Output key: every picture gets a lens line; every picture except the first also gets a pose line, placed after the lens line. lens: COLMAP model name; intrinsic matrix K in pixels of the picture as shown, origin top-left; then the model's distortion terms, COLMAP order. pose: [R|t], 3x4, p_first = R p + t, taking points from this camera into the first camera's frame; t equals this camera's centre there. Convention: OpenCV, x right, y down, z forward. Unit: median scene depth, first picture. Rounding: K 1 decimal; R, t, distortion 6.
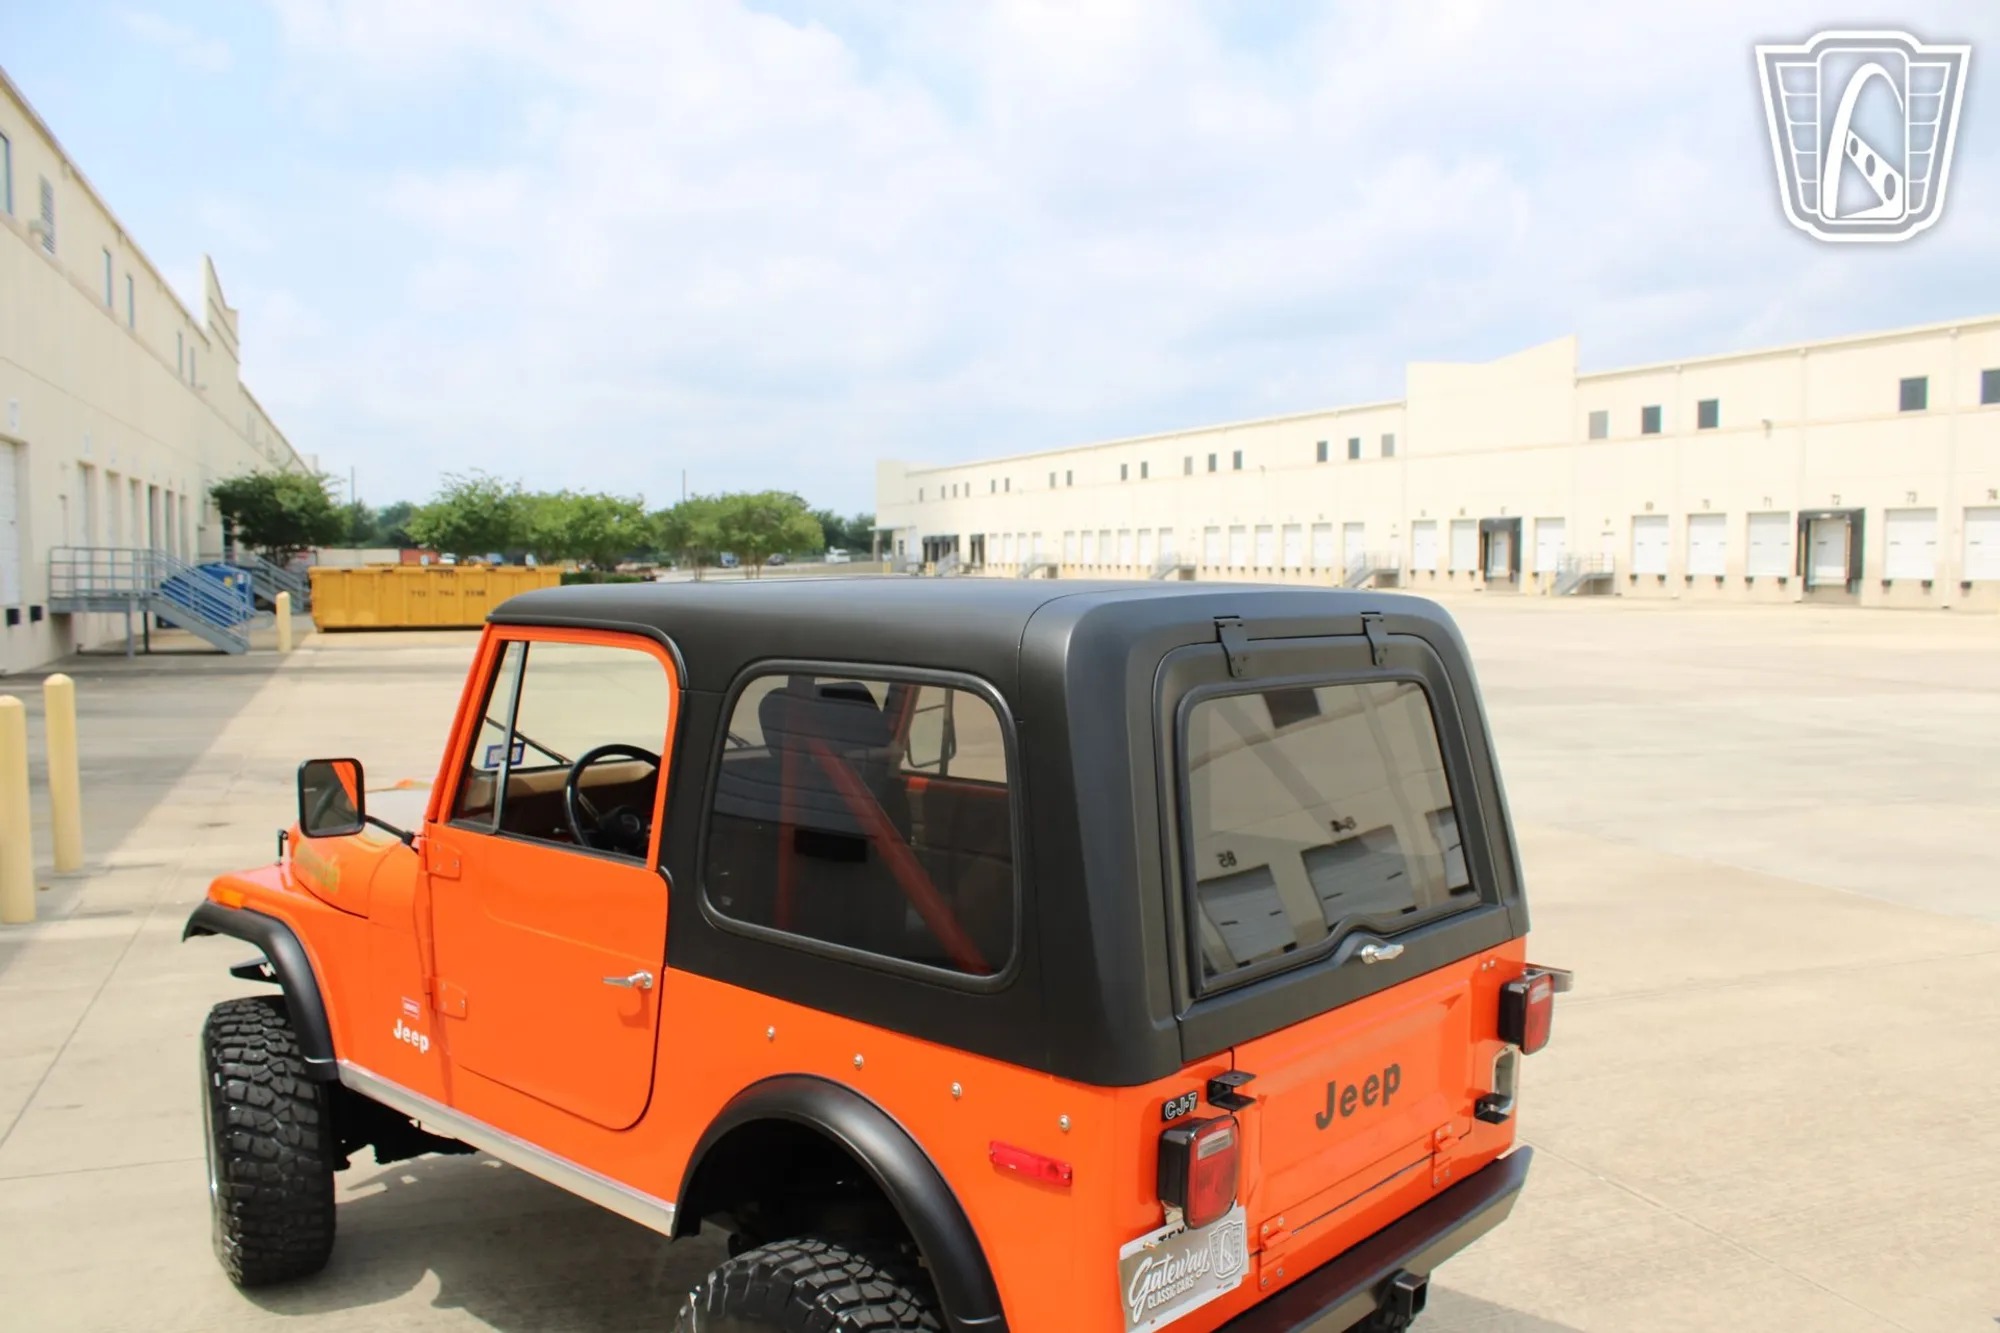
lens RADIAL K [[1680.7, 0, 1008.3], [0, 1680.7, 703.8], [0, 0, 1]] dist [-0.163602, 0.135773]
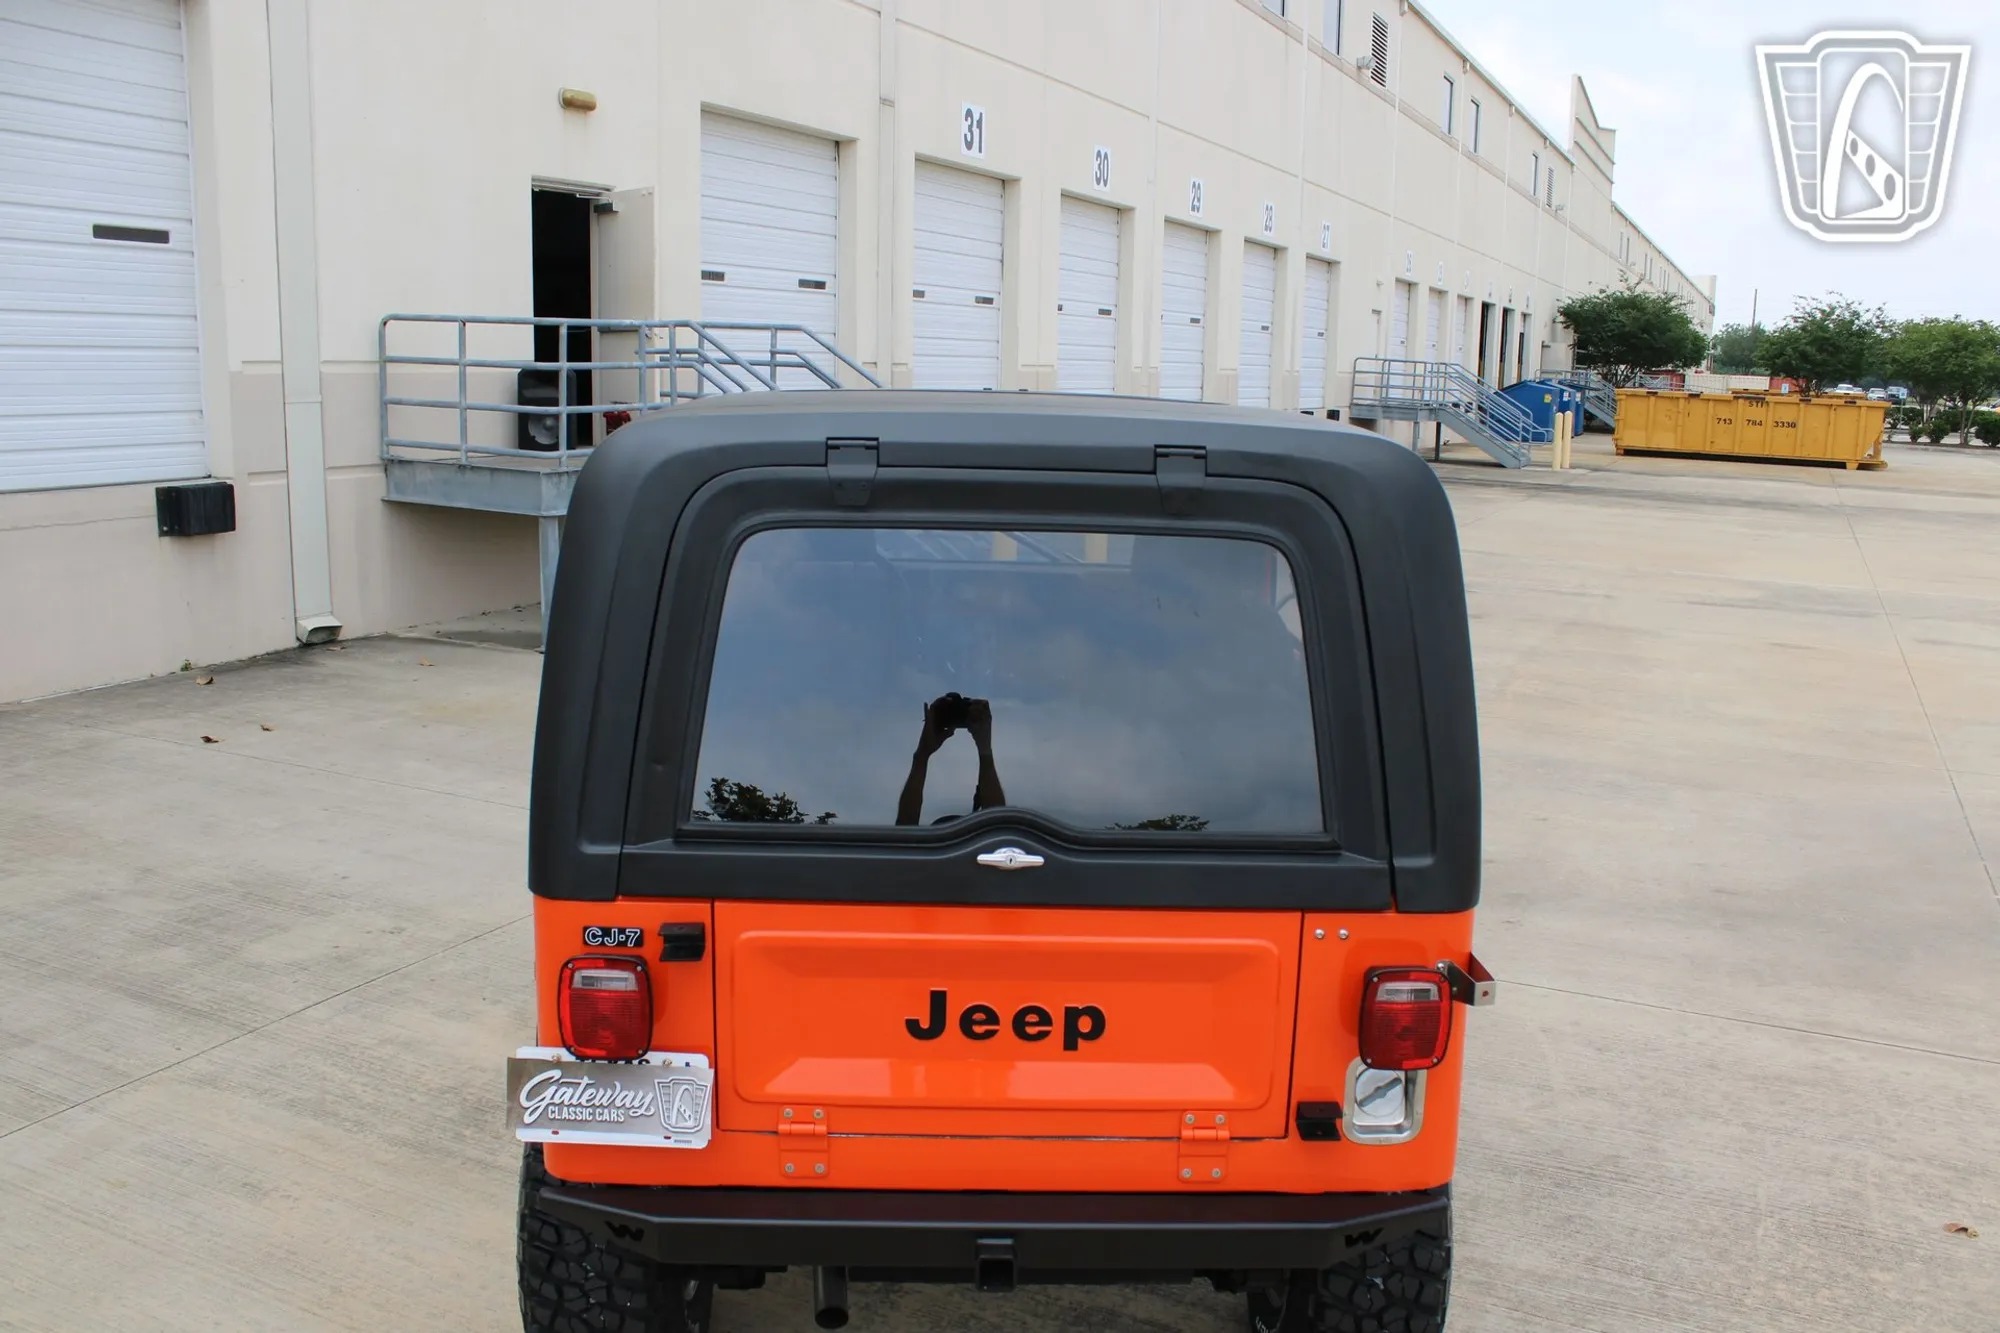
lens RADIAL K [[1680.7, 0, 1008.3], [0, 1680.7, 703.8], [0, 0, 1]] dist [-0.163602, 0.135773]
pose [[0.681329, 0.160023, -0.714271, 0.574095], [-0.083495, 0.986432, 0.141353, -0.031120], [0.727199, -0.036670, 0.685446, 0.308669]]
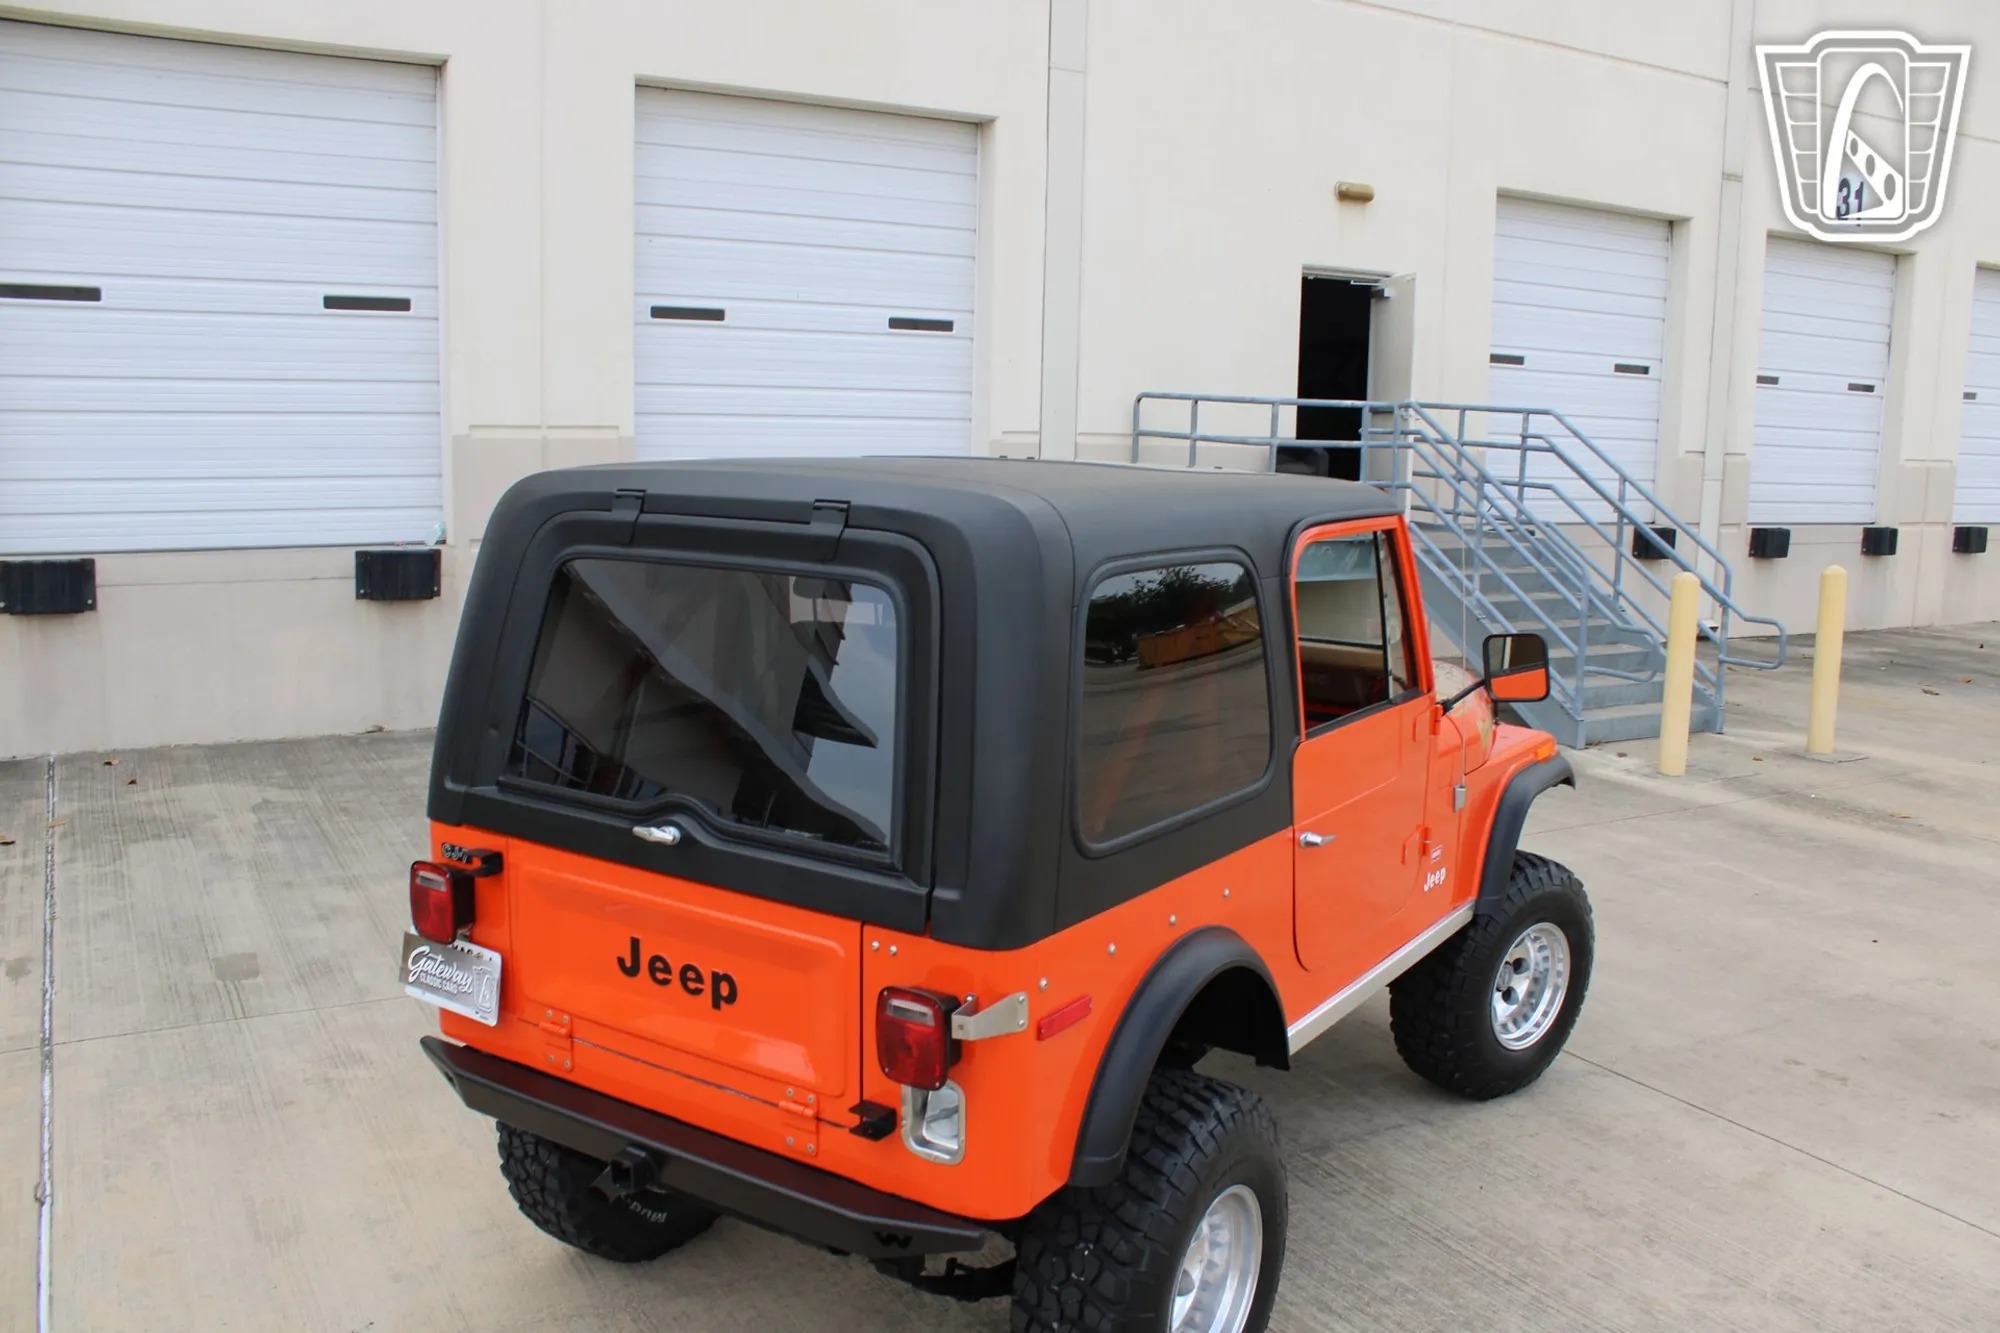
lens RADIAL K [[1680.7, 0, 1008.3], [0, 1680.7, 703.8], [0, 0, 1]] dist [-0.163602, 0.135773]
pose [[0.146286, 0.166427, -0.975142, 0.873610], [-0.108075, 0.982535, 0.151476, -0.074001], [0.983321, 0.083229, 0.161717, 0.740205]]
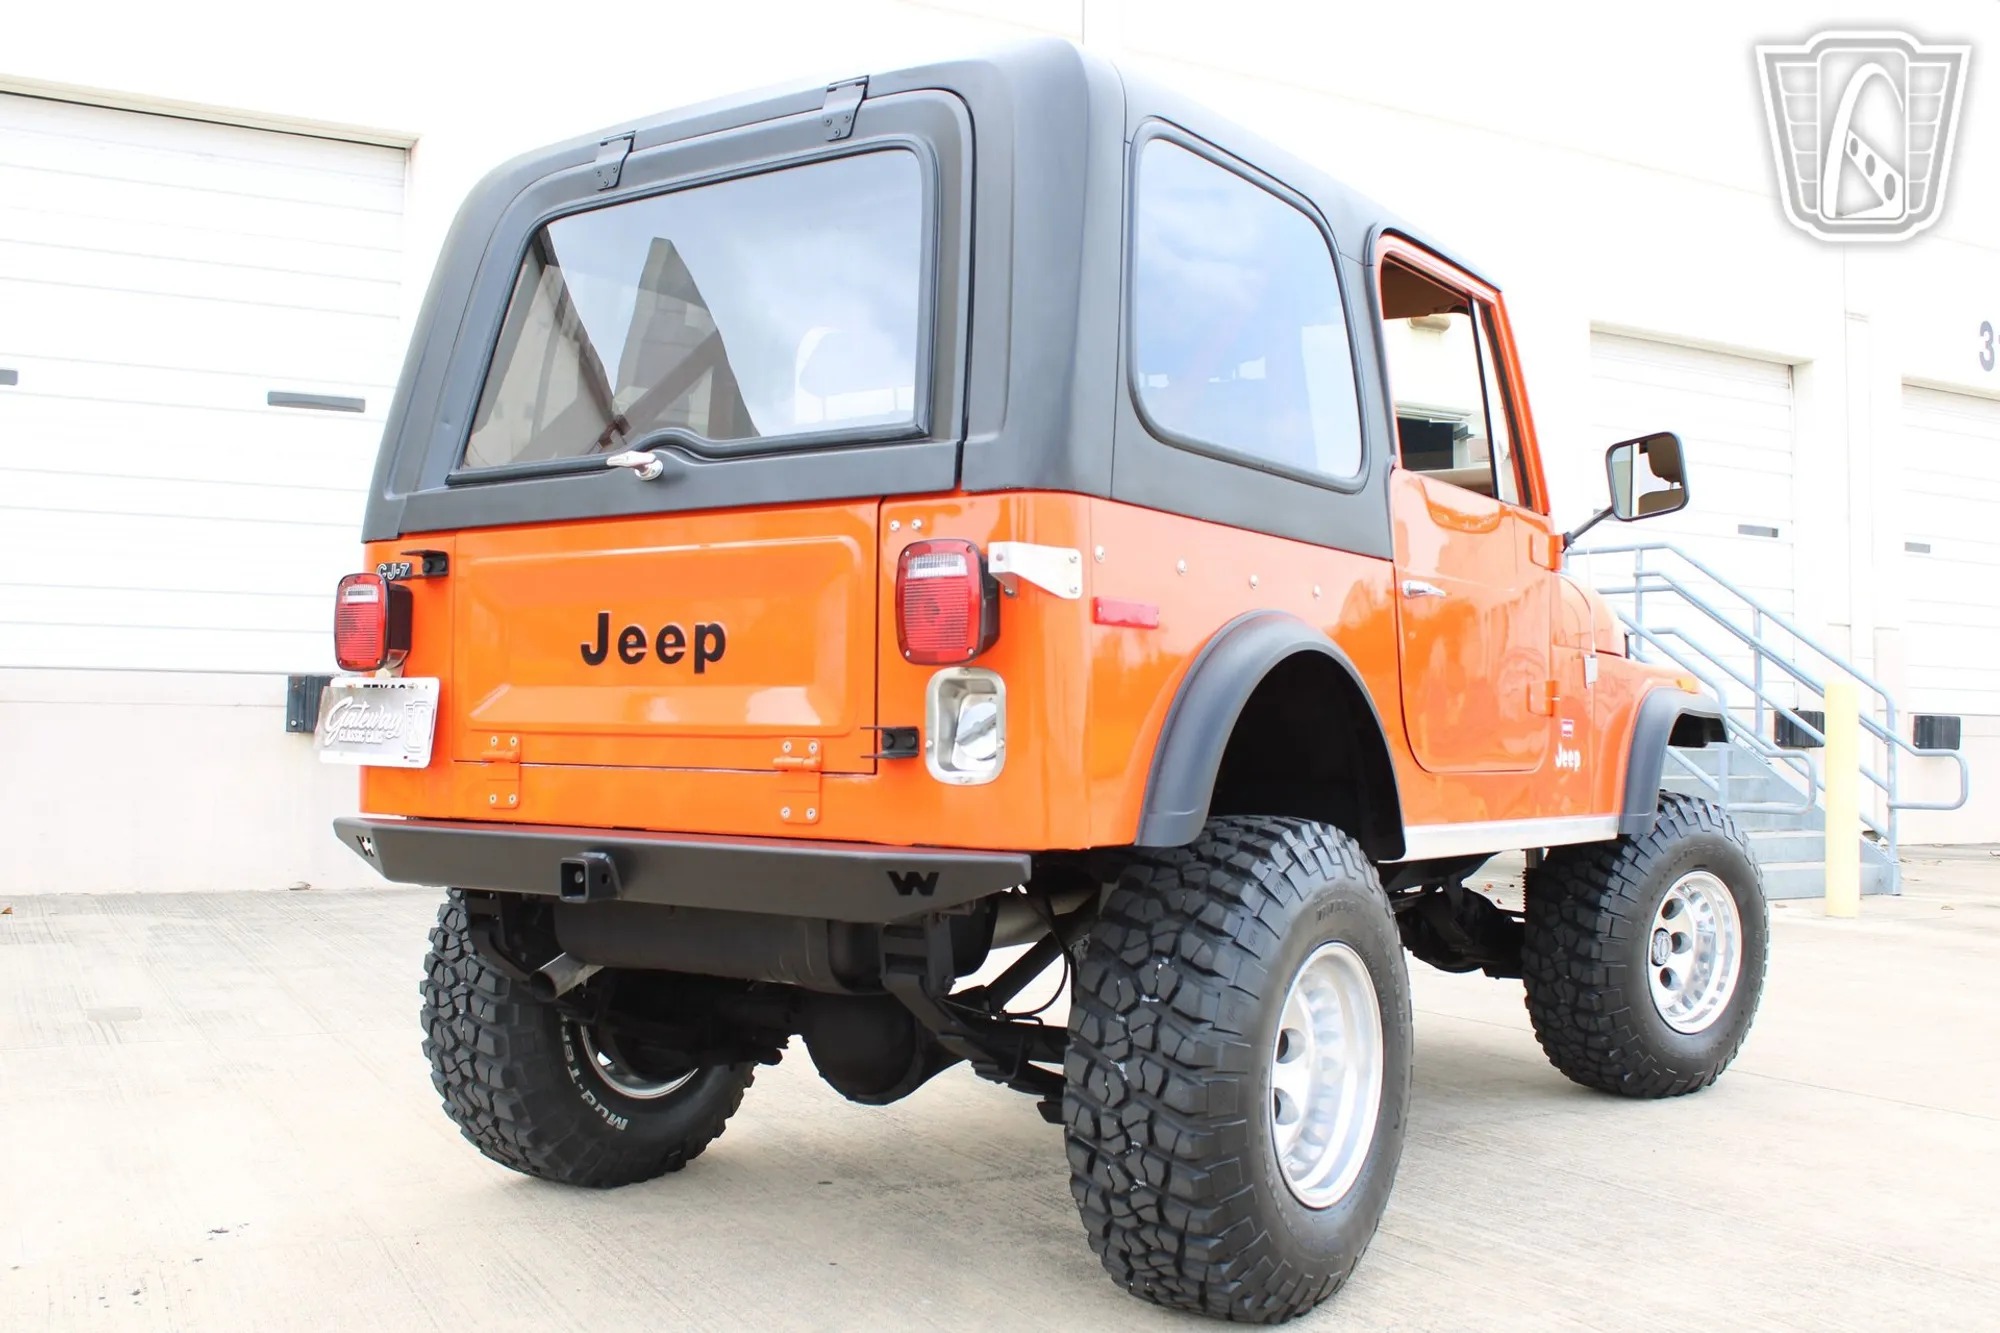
lens RADIAL K [[1948.3, 0, 1003.0], [0, 1948.3, 691.9], [0, 0, 1]] dist [-0.138314, 0.131150]
pose [[0.126810, -0.029416, -0.991491, 0.869819], [-0.096660, 0.994437, -0.041866, 0.205583], [0.987206, 0.101147, 0.123261, 0.765677]]
